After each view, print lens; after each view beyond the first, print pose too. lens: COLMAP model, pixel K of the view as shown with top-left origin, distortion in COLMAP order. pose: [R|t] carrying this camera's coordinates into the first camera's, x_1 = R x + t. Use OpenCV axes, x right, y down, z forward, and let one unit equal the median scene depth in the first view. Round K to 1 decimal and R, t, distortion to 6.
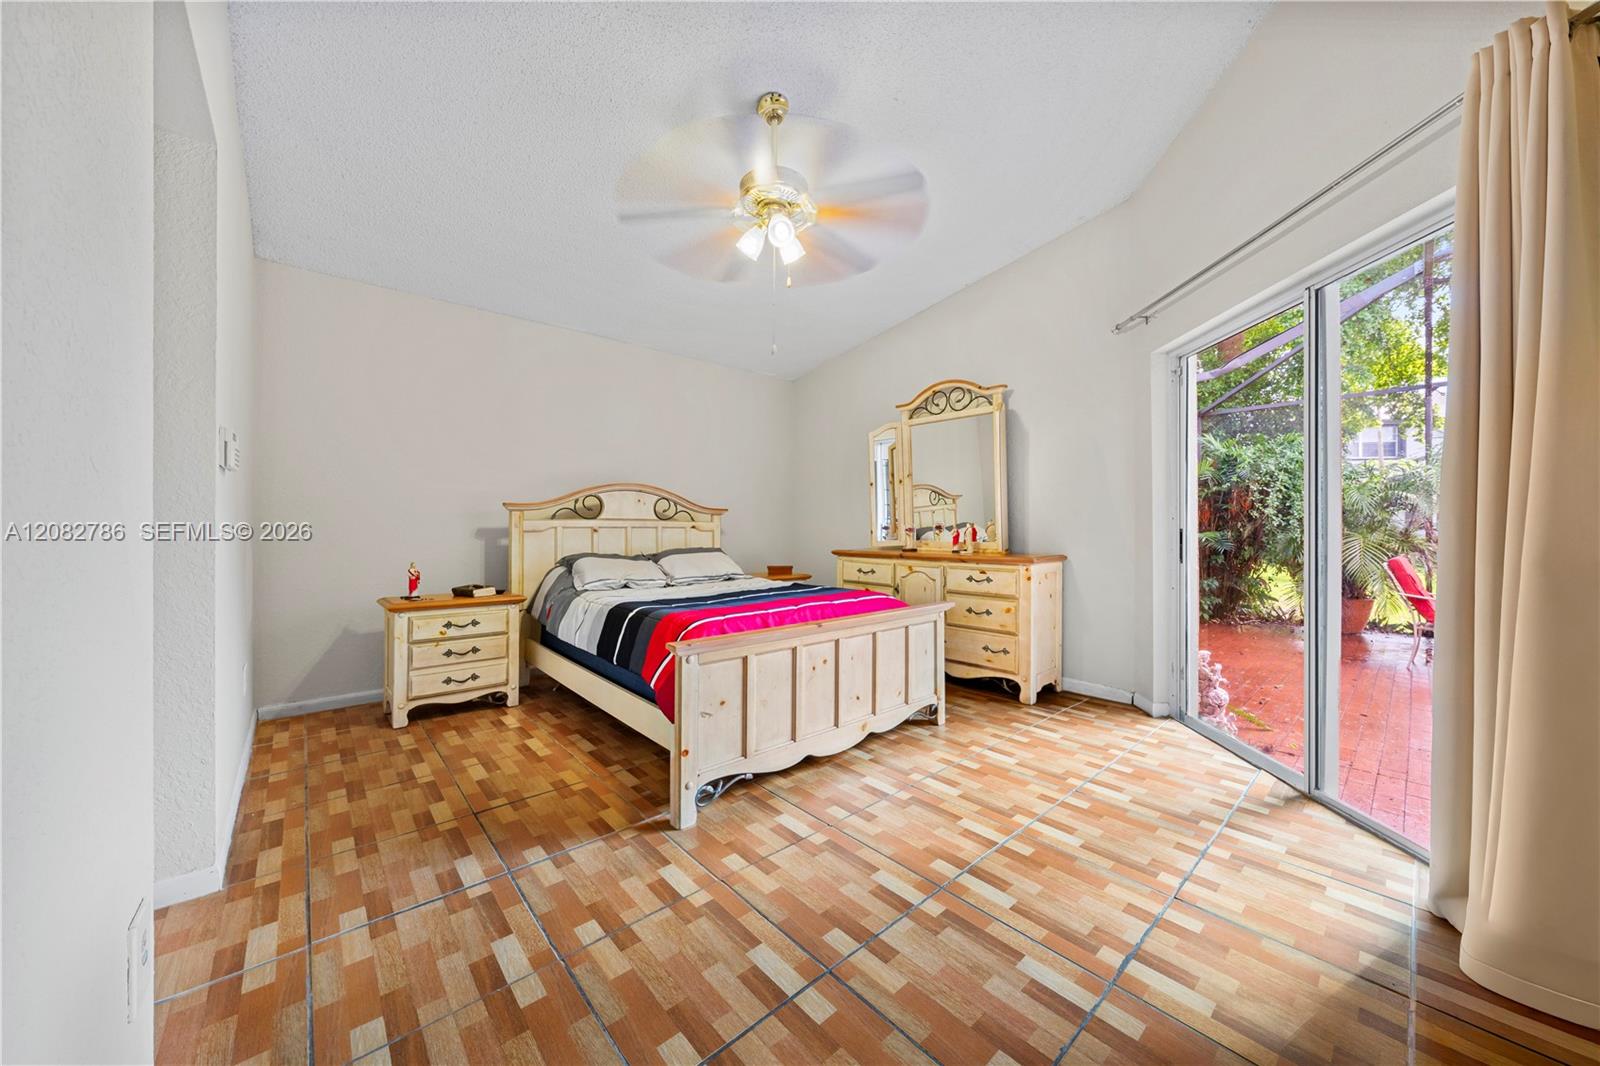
lens RADIAL K [[538.4, 0, 803.4], [0, 538.4, 538.1], [0, 0, 1]] dist [-0.014240, 0.000058]
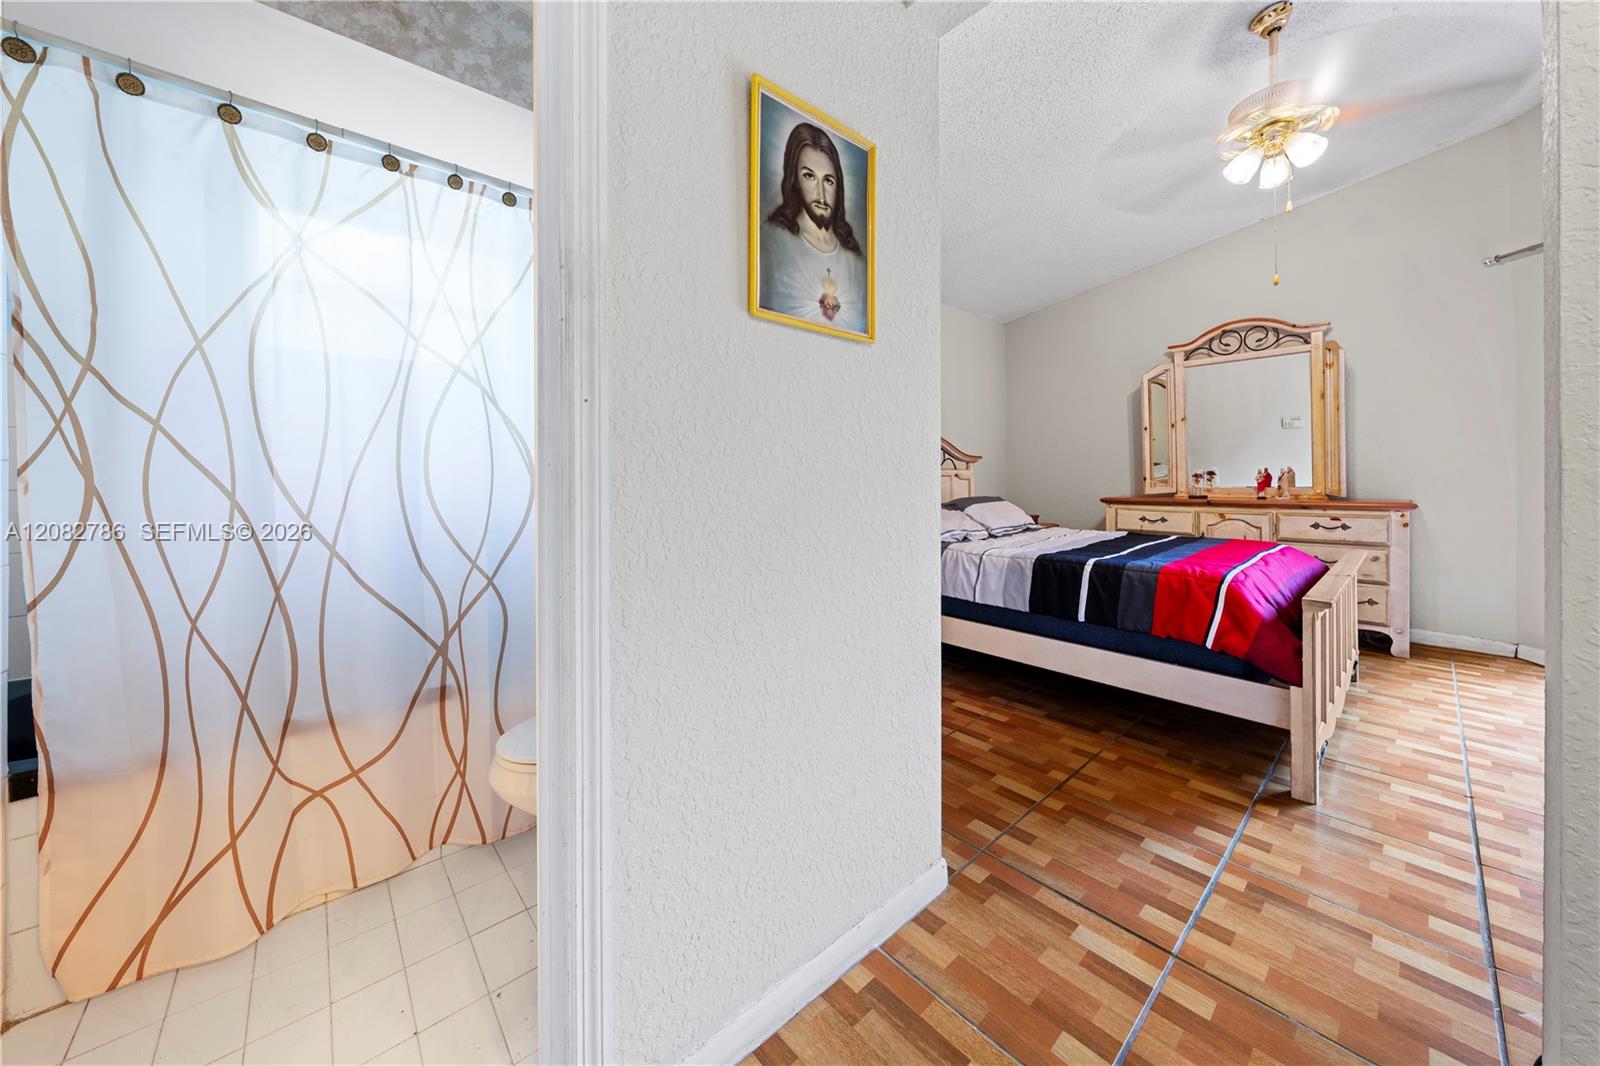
lens RADIAL K [[549.0, 0, 823.3], [0, 549.0, 474.3], [0, 0, 1]] dist [0.015007, -0.000469]
pose [[0.999853, -0.012628, 0.011558, -0.533975], [0.012868, 0.999700, -0.020863, -0.005625], [-0.011291, 0.021009, 0.999716, 0.022268]]
